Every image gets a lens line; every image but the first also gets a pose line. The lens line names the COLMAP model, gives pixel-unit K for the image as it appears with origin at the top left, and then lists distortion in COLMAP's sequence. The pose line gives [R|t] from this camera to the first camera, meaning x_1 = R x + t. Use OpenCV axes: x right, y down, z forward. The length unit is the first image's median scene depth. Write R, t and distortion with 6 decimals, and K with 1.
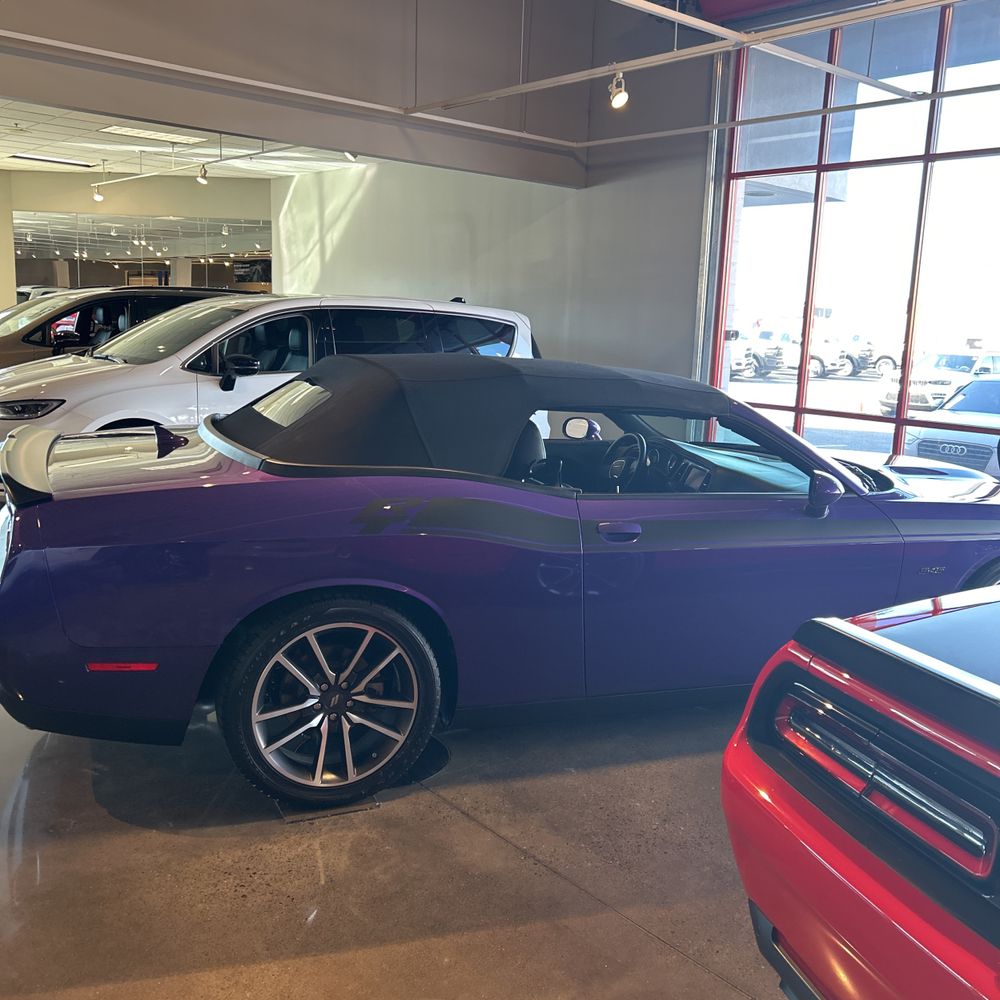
lens RADIAL K [[993.1, 0, 504.0], [0, 993.1, 495.4], [0, 0, 1]] dist [0.039841, -0.004410]
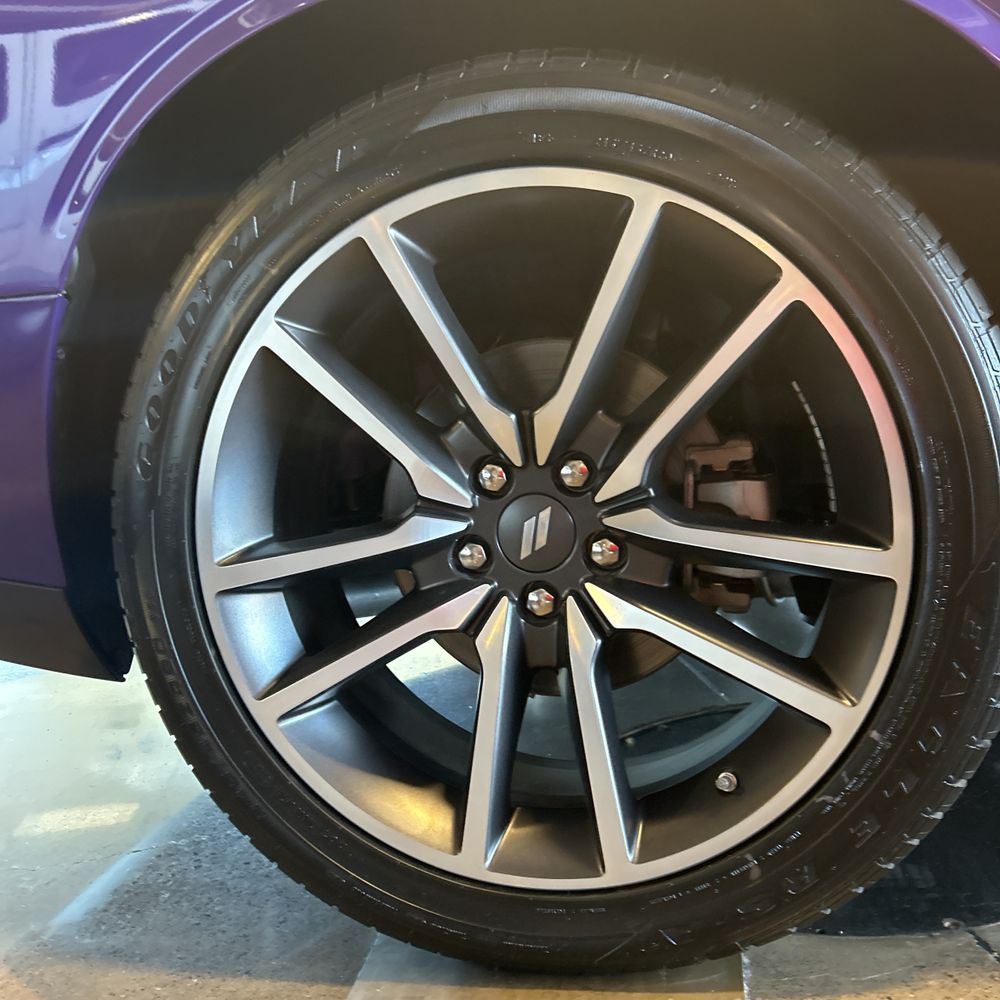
lens RADIAL K [[1018.6, 0, 459.0], [0, 1018.6, 521.1], [0, 0, 1]] dist [0.001988, 0.006935]
pose [[0.802464, -0.049808, -0.594619, -0.015825], [0.032526, 0.998680, -0.039759, 0.091081], [0.595814, 0.012565, 0.803024, 0.338895]]
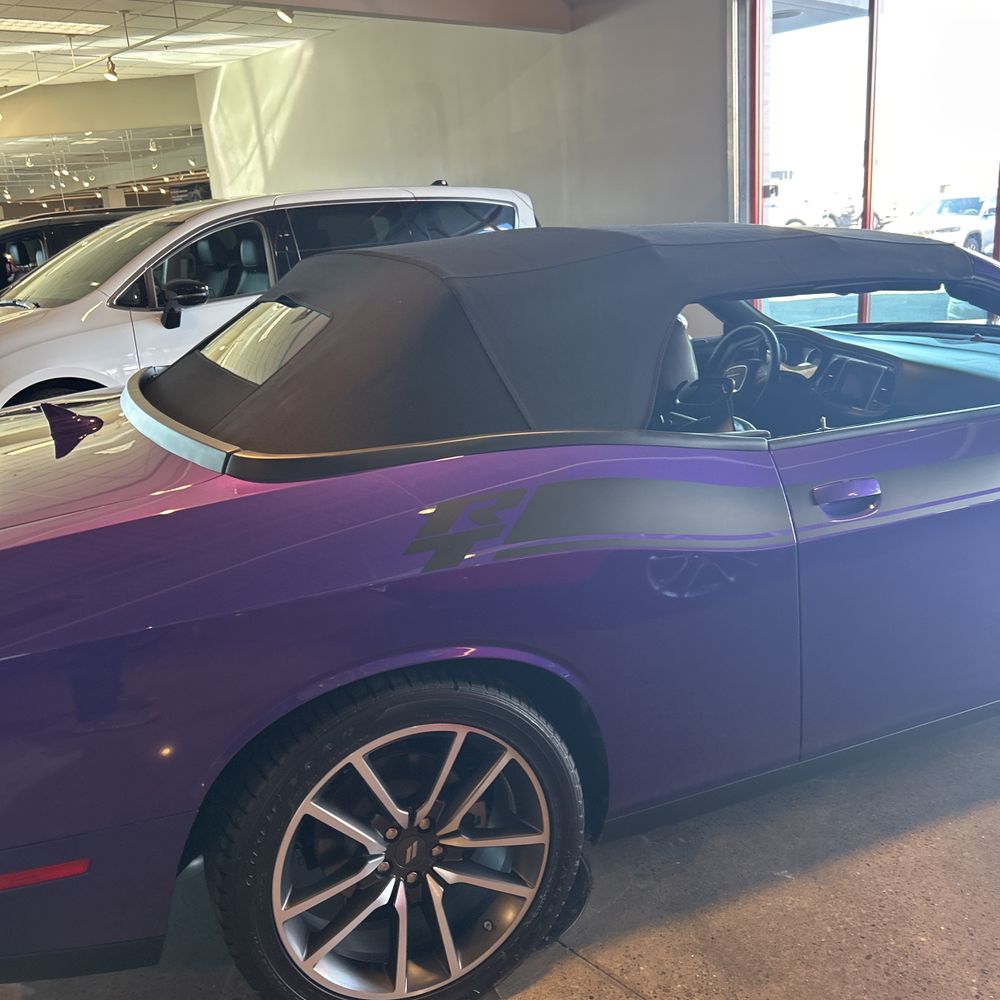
lens RADIAL K [[1011.9, 0, 502.1], [0, 1011.9, 503.7], [0, 0, 1]] dist [0.006066, 0.011405]
pose [[0.993290, -0.115266, 0.009429, -0.042928], [0.113710, 0.988242, 0.102219, -0.020425], [-0.021100, -0.100461, 0.994717, 0.186844]]
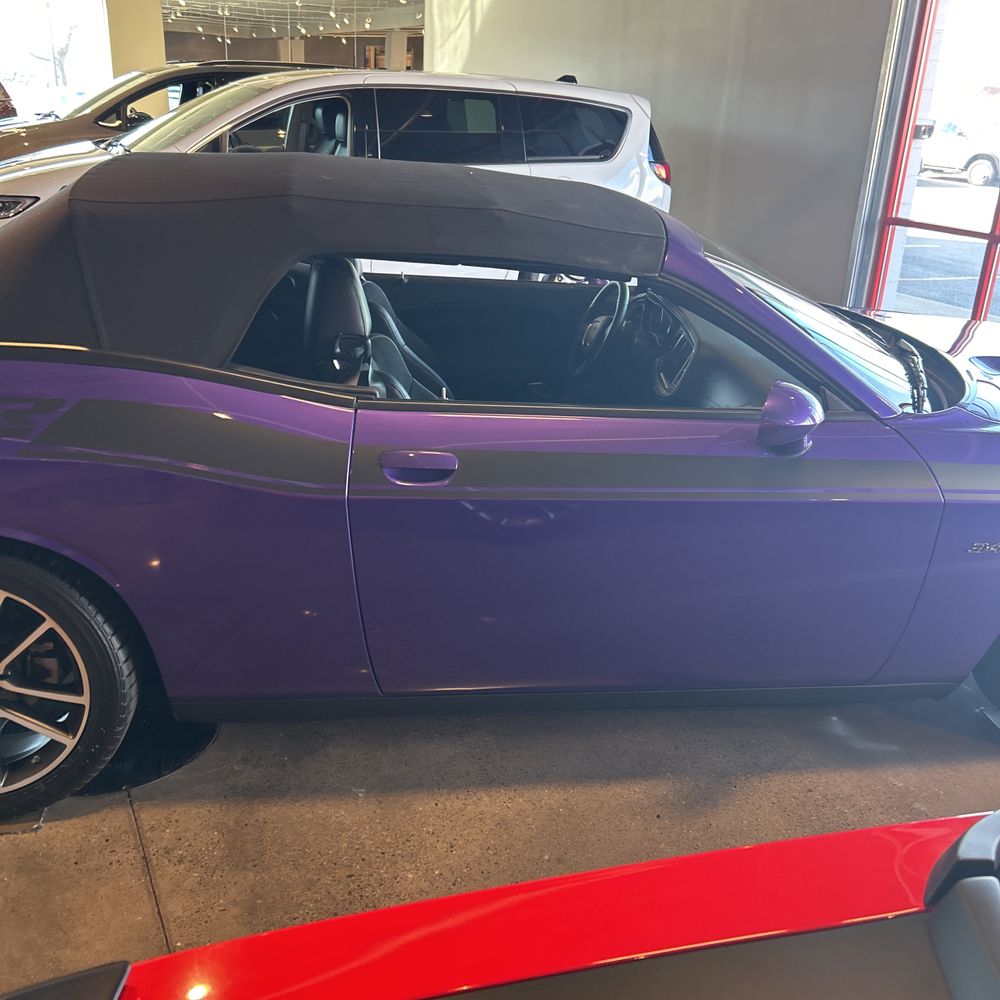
lens RADIAL K [[1011.9, 0, 502.1], [0, 1011.9, 503.7], [0, 0, 1]] dist [0.006066, 0.011405]
pose [[0.975373, 0.094002, -0.199526, 0.137549], [-0.052544, 0.977618, 0.203719, -0.033515], [0.214211, -0.188218, 0.958482, 0.184547]]
